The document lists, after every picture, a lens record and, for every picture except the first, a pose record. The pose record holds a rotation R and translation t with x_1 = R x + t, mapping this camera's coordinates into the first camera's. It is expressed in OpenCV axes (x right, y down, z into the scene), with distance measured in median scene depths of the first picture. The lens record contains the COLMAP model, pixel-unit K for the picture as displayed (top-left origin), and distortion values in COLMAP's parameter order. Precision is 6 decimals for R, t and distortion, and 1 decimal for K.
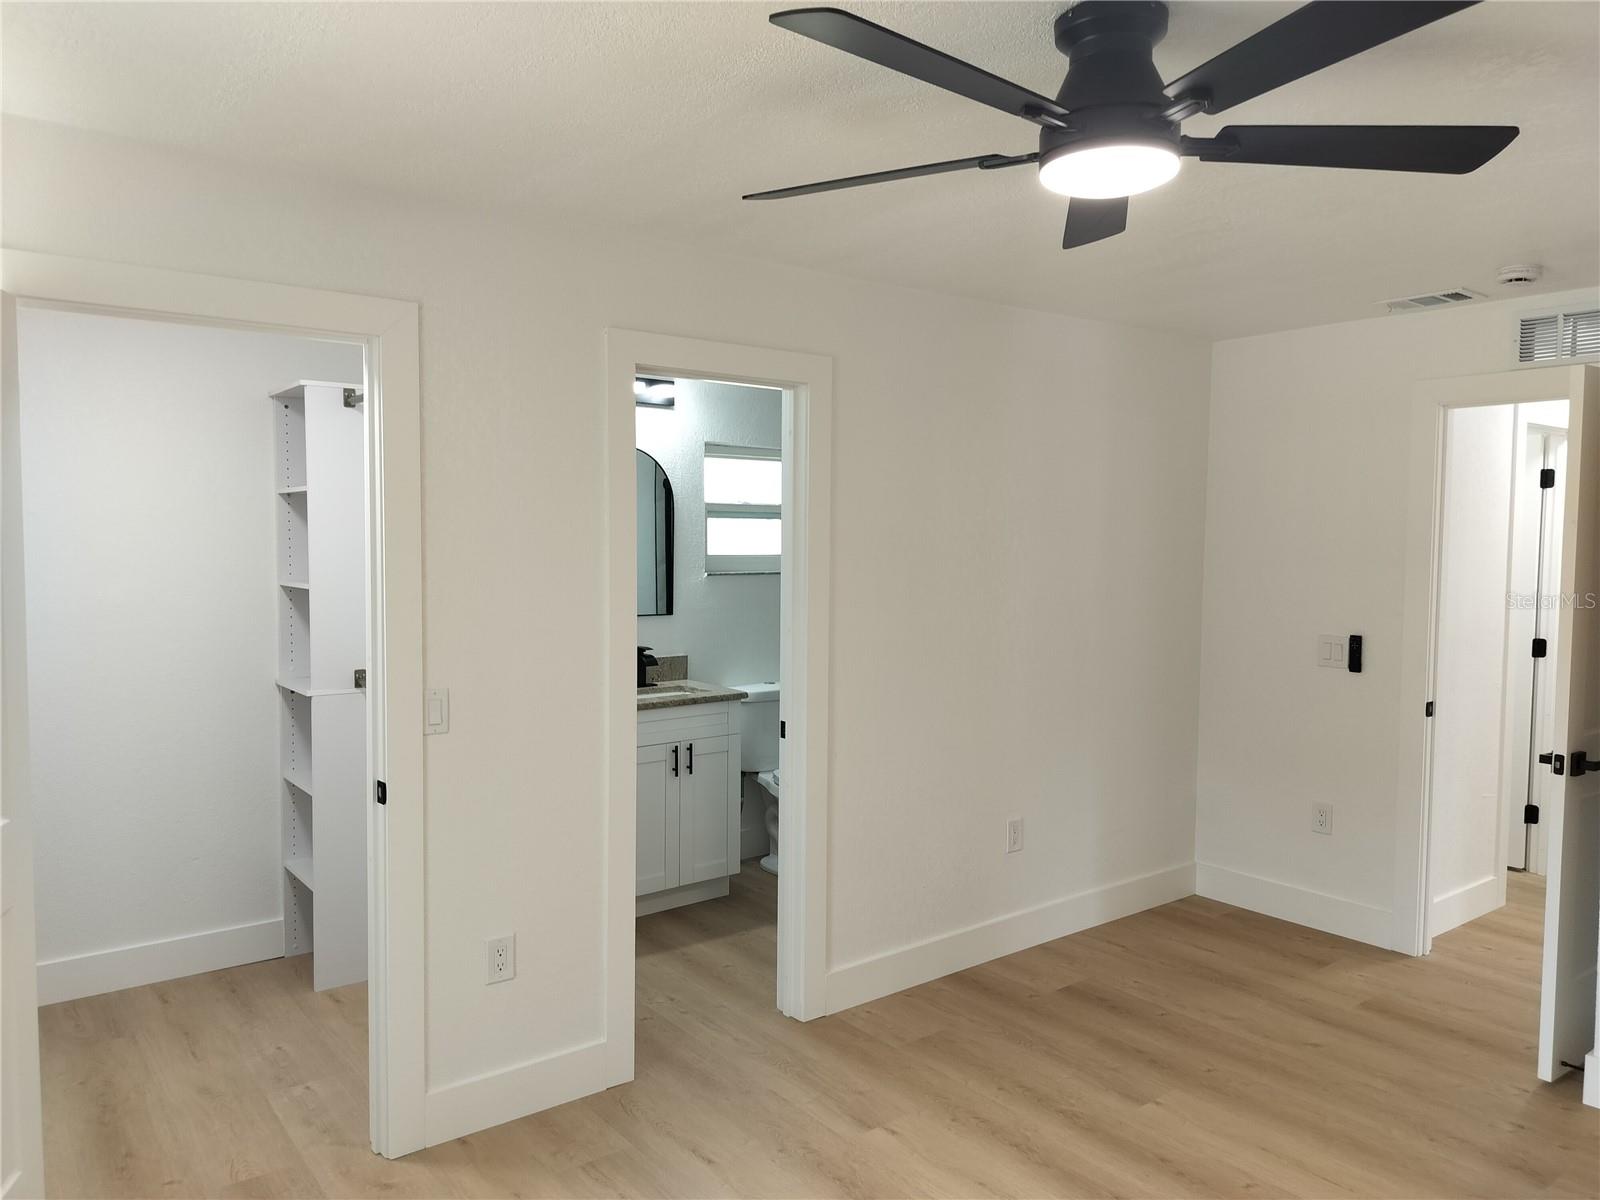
lens RADIAL K [[1138.1, 0, 807.1], [0, 1138.1, 601.5], [0, 0, 1]] dist [0.077285, -0.103972]
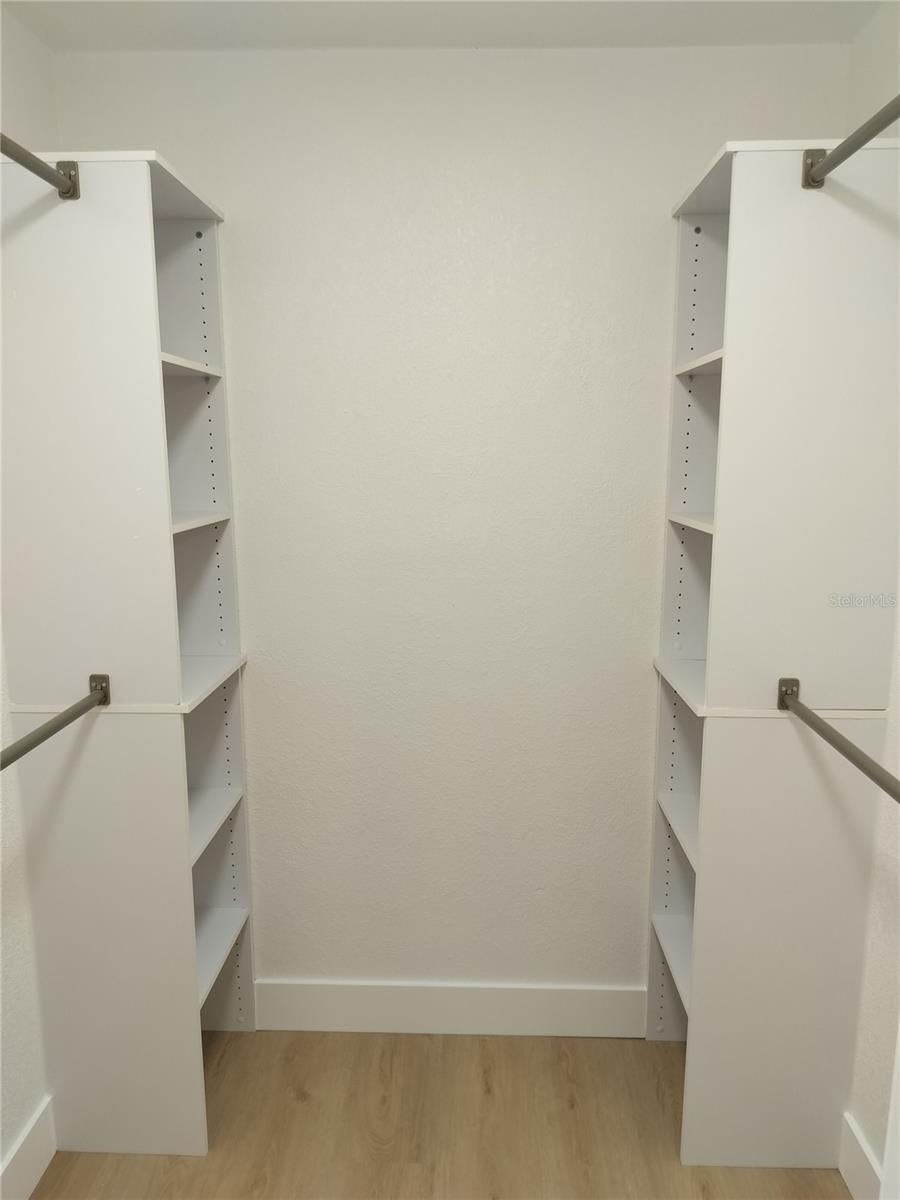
lens RADIAL K [[806.6, 0, 450.0], [0, 806.6, 600.0], [0, 0, 1]] dist [0.052168, -0.083395]
pose [[0.764154, 0.108389, -0.635862, -0.258601], [-0.023503, 0.989805, 0.140477, -0.030453], [0.644606, -0.092401, 0.758911, 0.574025]]
